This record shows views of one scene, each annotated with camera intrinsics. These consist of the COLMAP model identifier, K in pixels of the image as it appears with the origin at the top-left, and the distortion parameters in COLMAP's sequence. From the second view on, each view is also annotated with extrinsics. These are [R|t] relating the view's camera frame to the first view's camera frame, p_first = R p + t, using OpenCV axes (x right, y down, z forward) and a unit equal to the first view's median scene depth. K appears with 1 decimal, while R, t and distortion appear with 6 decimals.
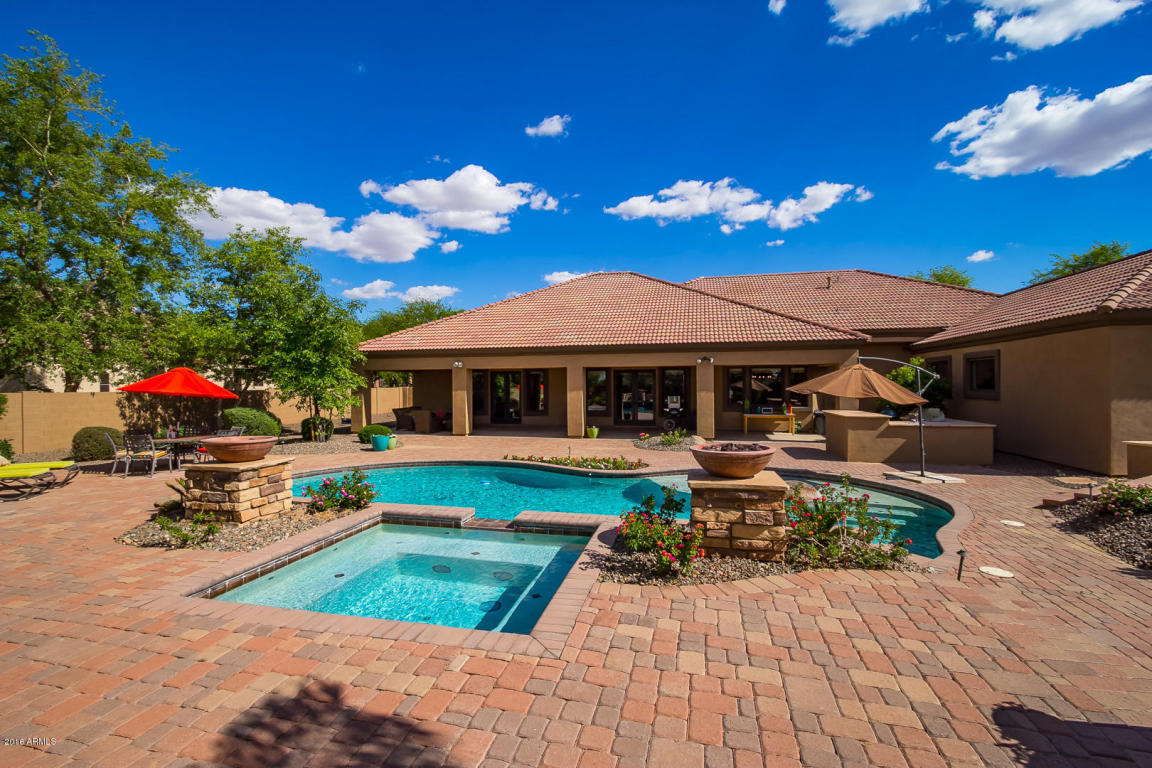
lens RADIAL K [[542.8, 0, 573.4], [0, 542.8, 388.6], [0, 0, 1]] dist [0.003613, 0.000035]
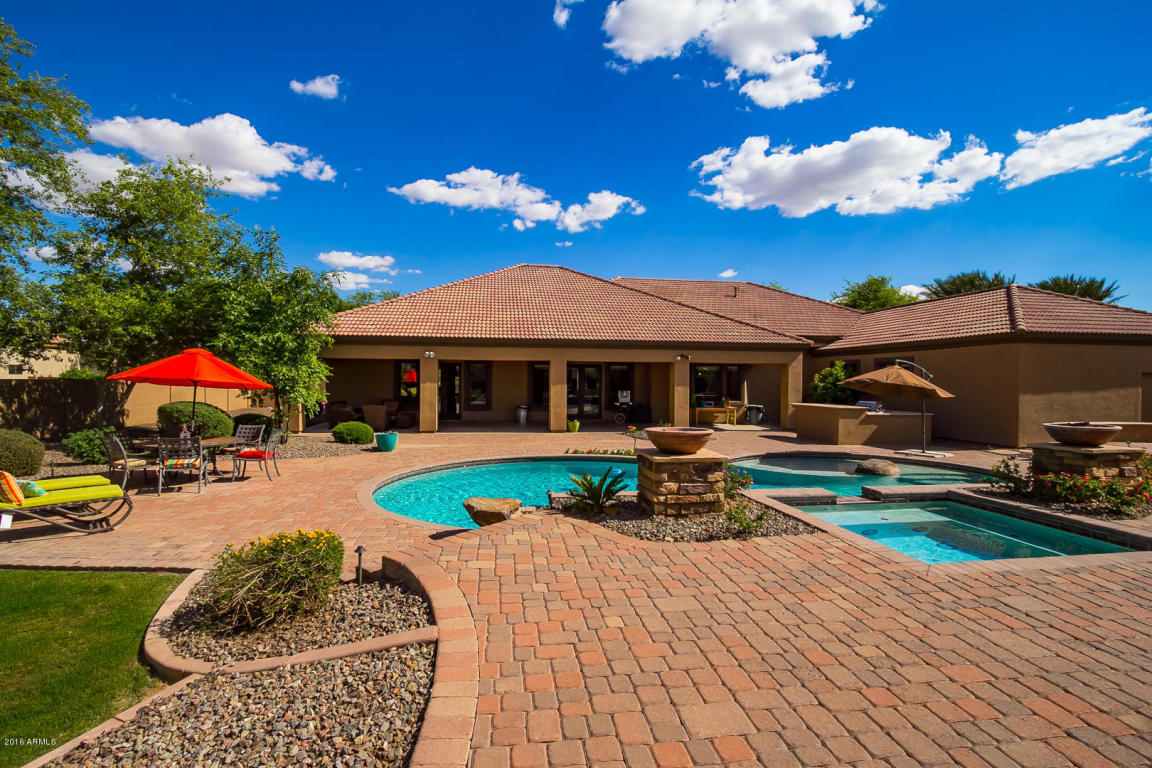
lens RADIAL K [[561.6, 0, 577.8], [0, 561.6, 383.5], [0, 0, 1]] dist [-0.013334, 0.000020]
pose [[0.926318, 0.011261, 0.376574, -0.333754], [-0.010938, 0.999936, -0.002996, 0.004517], [-0.376584, -0.001344, 0.926382, 0.037616]]
